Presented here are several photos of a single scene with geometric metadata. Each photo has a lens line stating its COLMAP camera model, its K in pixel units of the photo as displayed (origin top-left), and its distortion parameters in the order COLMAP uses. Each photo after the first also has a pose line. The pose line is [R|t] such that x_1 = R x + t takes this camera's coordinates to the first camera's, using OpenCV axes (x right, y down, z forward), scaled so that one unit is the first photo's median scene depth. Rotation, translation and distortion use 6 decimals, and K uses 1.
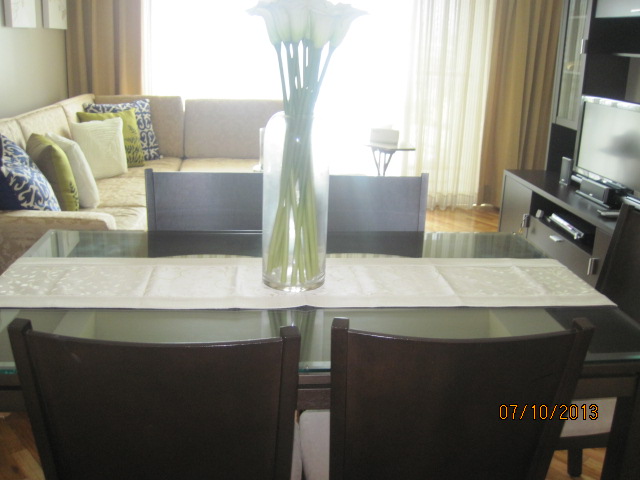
lens RADIAL K [[646.2, 0, 320.0], [0, 646.2, 240.0], [0, 0, 1]] dist [-0.165199, 0.011918]
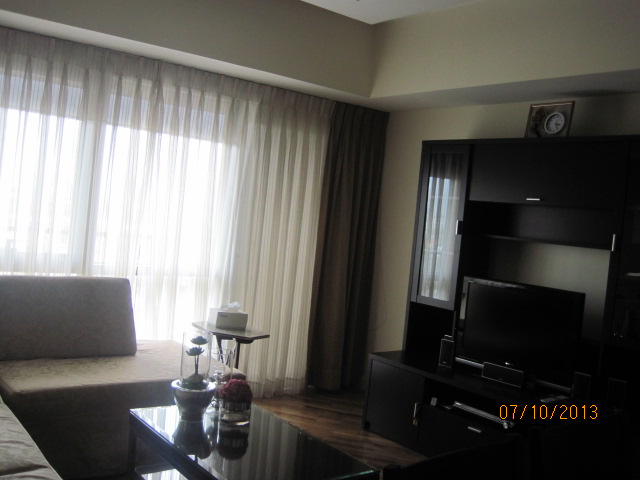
lens RADIAL K [[646.2, 0, 320.0], [0, 646.2, 240.0], [0, 0, 1]] dist [-0.165199, 0.011918]
pose [[0.839988, 0.029474, 0.541804, -0.265870], [0.092158, 0.976267, -0.195986, -0.088810], [-0.534722, 0.214557, 0.817336, 0.218537]]
